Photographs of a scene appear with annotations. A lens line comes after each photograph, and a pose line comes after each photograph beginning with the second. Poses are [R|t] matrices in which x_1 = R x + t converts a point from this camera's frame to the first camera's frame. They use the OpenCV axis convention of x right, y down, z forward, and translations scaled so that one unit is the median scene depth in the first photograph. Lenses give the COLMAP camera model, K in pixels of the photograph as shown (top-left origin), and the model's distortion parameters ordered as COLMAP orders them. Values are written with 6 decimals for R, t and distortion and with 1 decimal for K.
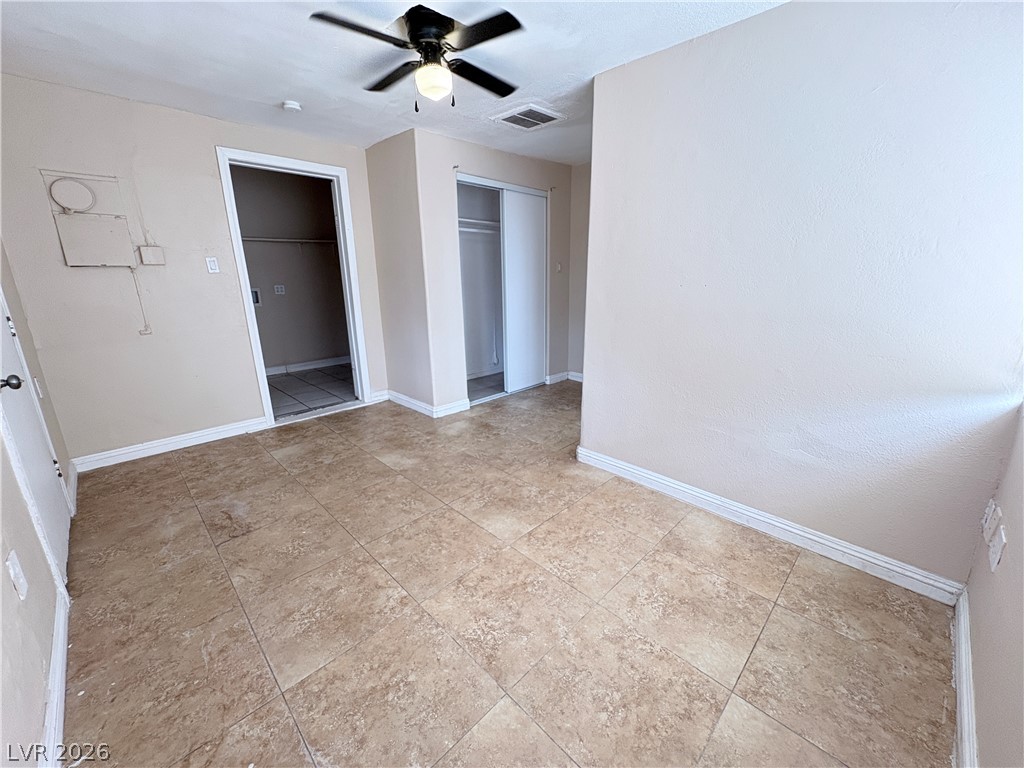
lens RADIAL K [[409.4, 0, 512.0], [0, 409.4, 382.6], [0, 0, 1]] dist [0.000817, -0.000113]
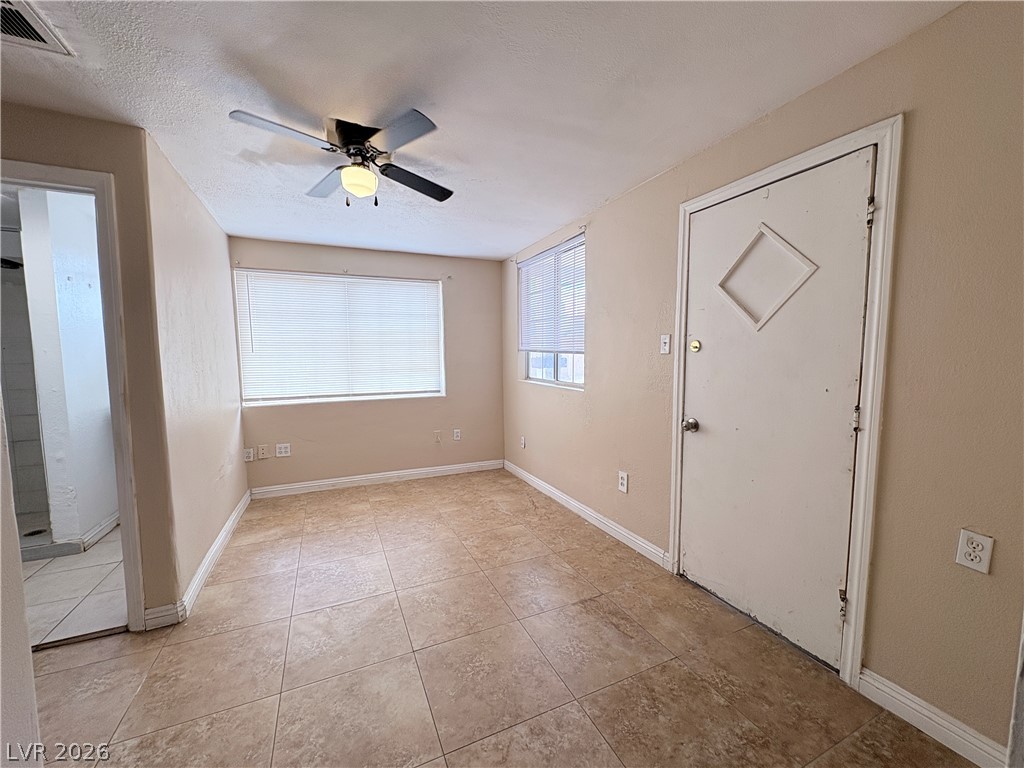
lens RADIAL K [[409.4, 0, 513.3], [0, 409.4, 386.7], [0, 0, 1]] dist [0.000817, -0.000113]
pose [[-0.937629, -0.012700, 0.347406, -0.893143], [0.107322, 0.939944, 0.324016, -0.520765], [-0.330657, 0.341091, -0.879956, 1.903370]]
